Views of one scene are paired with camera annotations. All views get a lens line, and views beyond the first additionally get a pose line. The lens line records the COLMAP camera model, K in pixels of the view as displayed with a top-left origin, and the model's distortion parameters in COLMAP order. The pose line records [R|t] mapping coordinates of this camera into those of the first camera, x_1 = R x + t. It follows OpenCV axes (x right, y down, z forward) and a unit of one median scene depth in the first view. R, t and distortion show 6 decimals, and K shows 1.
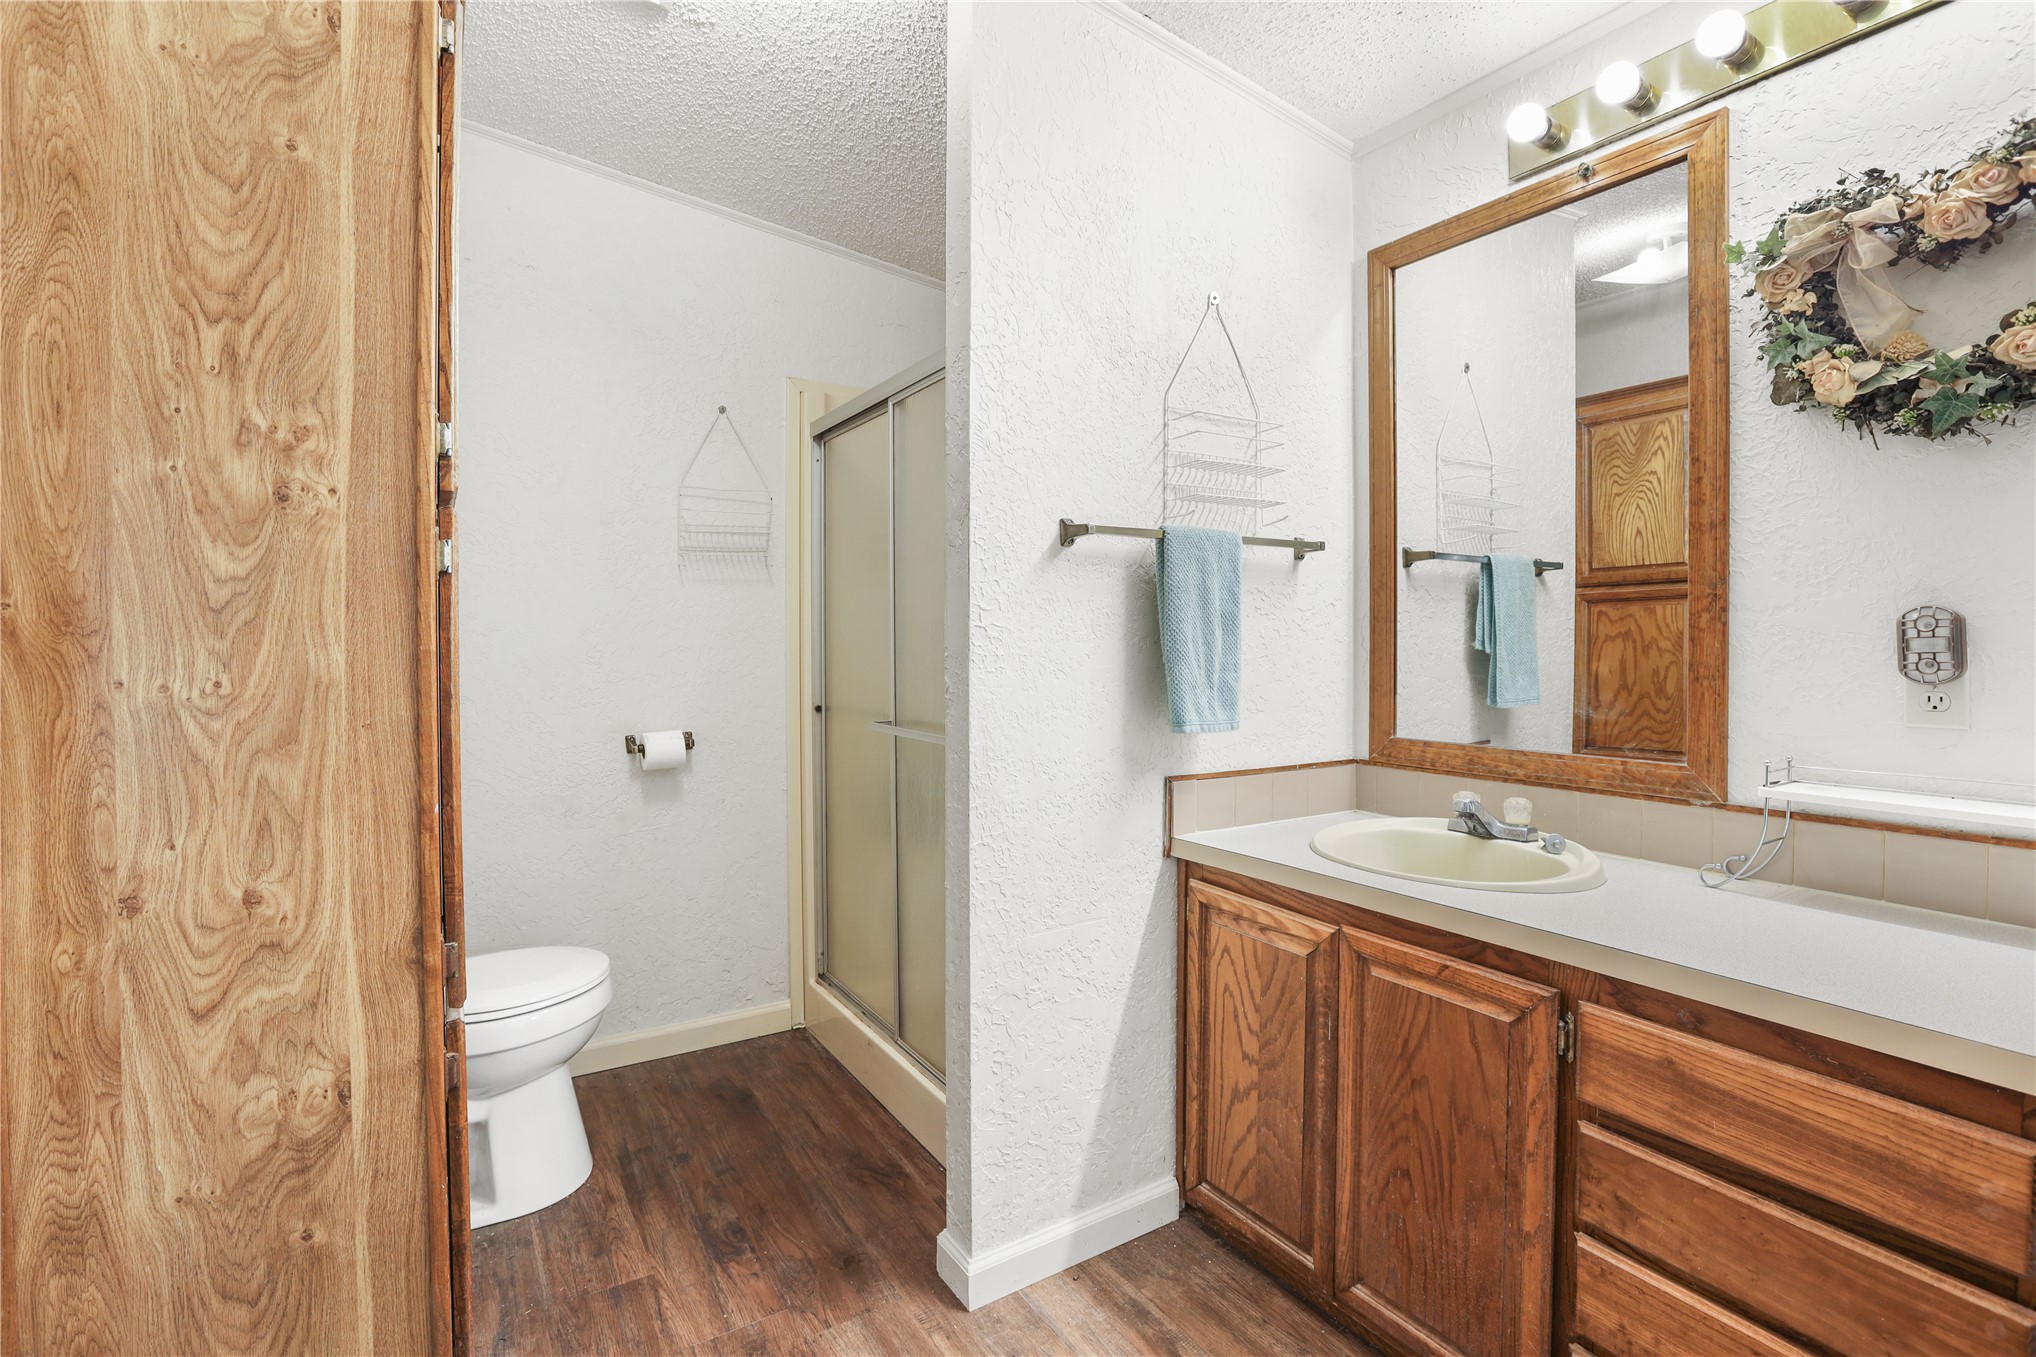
lens RADIAL K [[931.8, 0, 1010.8], [0, 931.8, 649.7], [0, 0, 1]] dist [-0.016998, 0.000877]
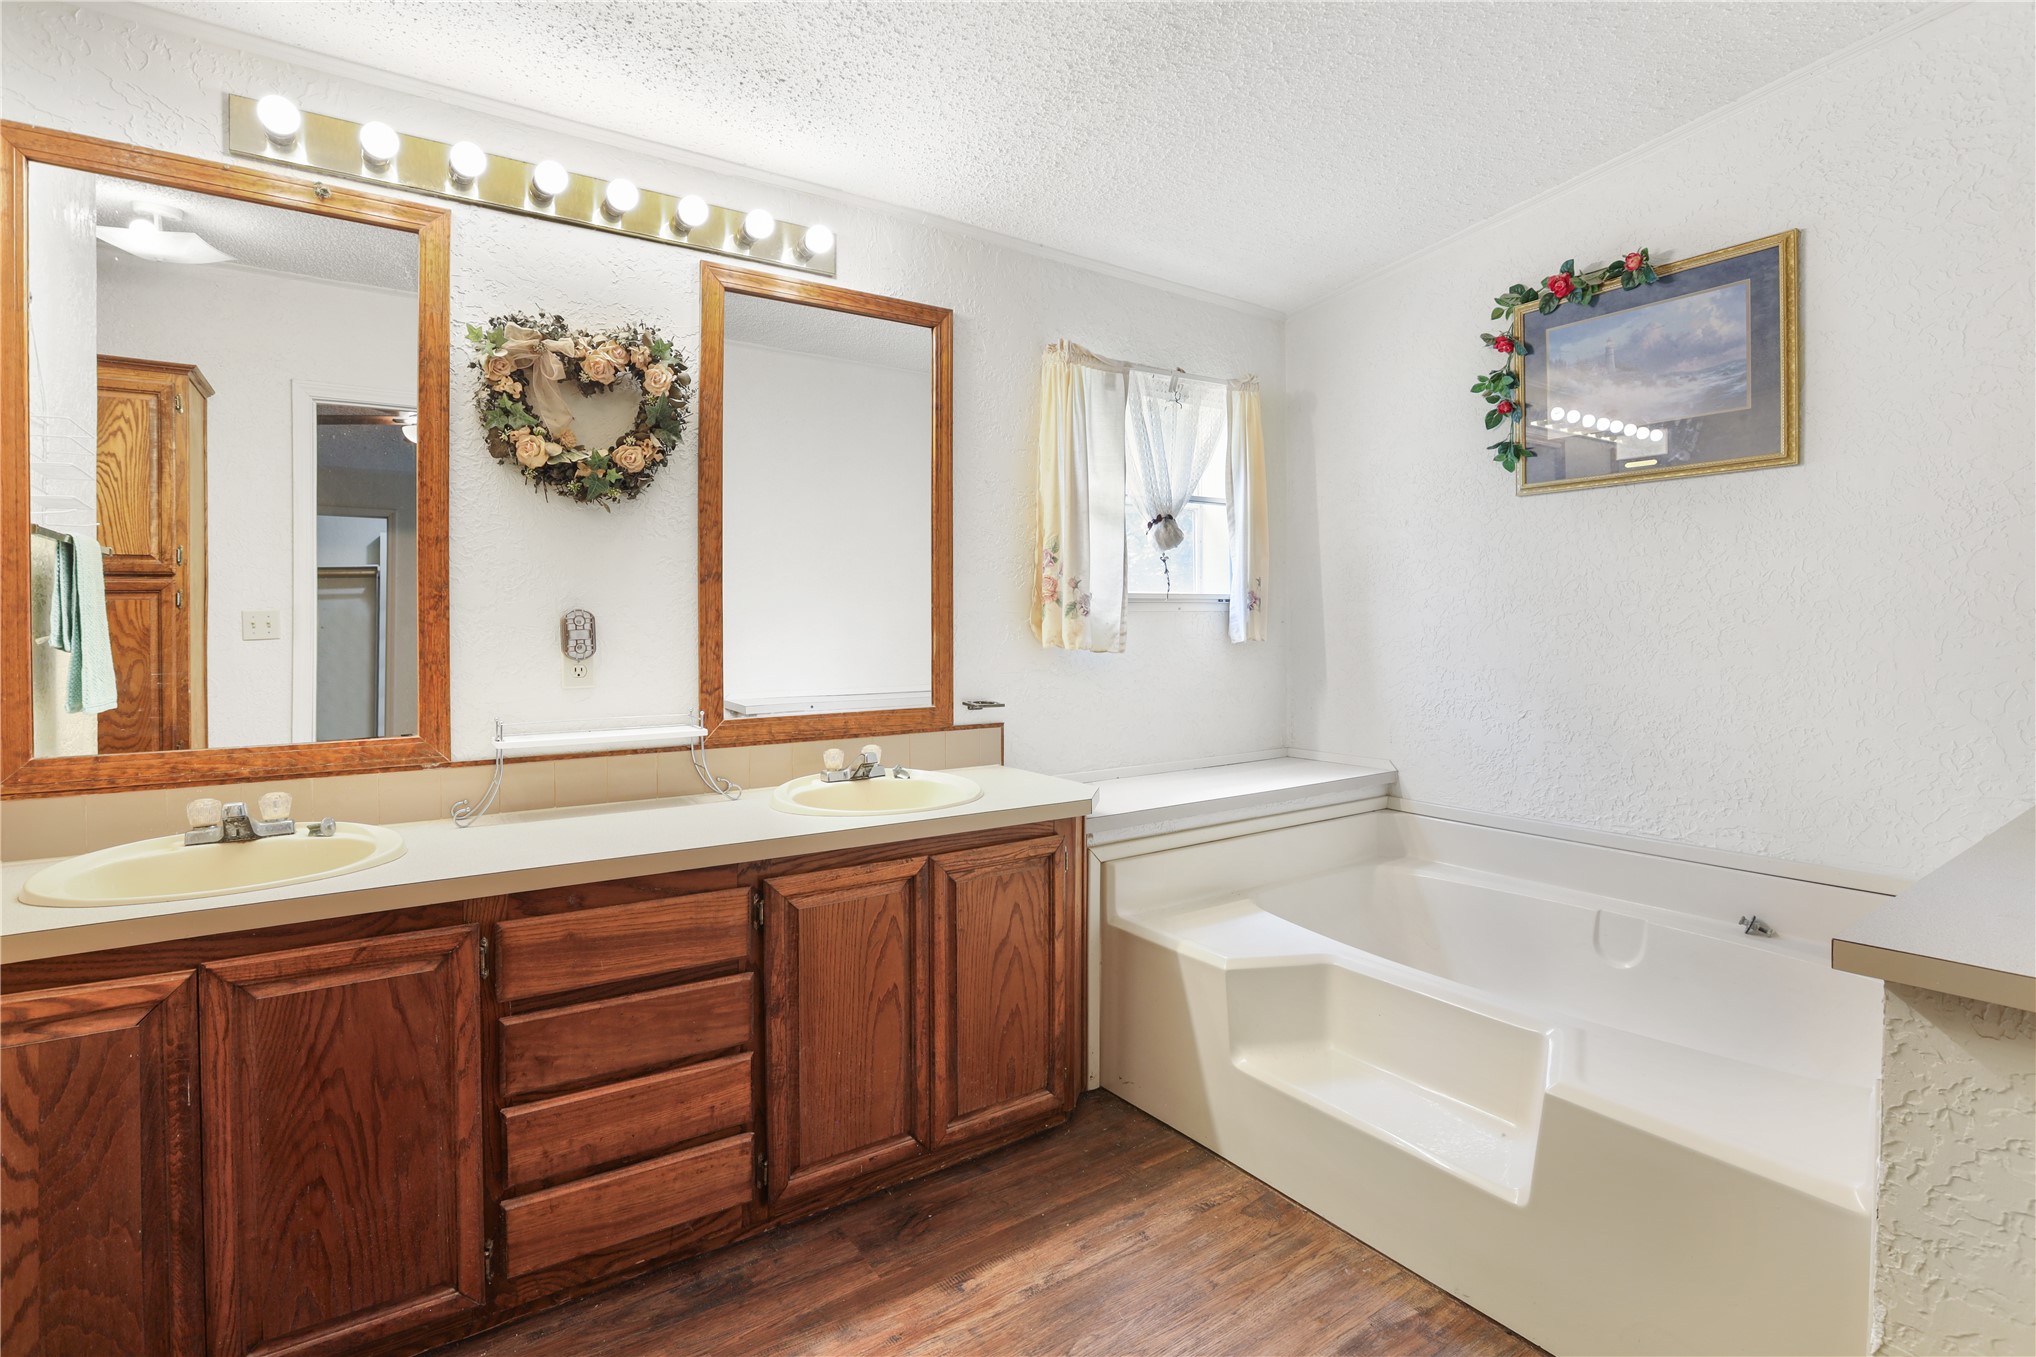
lens RADIAL K [[958.9, 0, 997.9], [0, 958.9, 634.5], [0, 0, 1]] dist [-0.017273, 0.000417]
pose [[-0.021643, -0.001217, 0.999765, -0.602104], [0.016932, 0.999855, 0.001584, 0.003654], [-0.999622, 0.016962, -0.021619, 0.313679]]
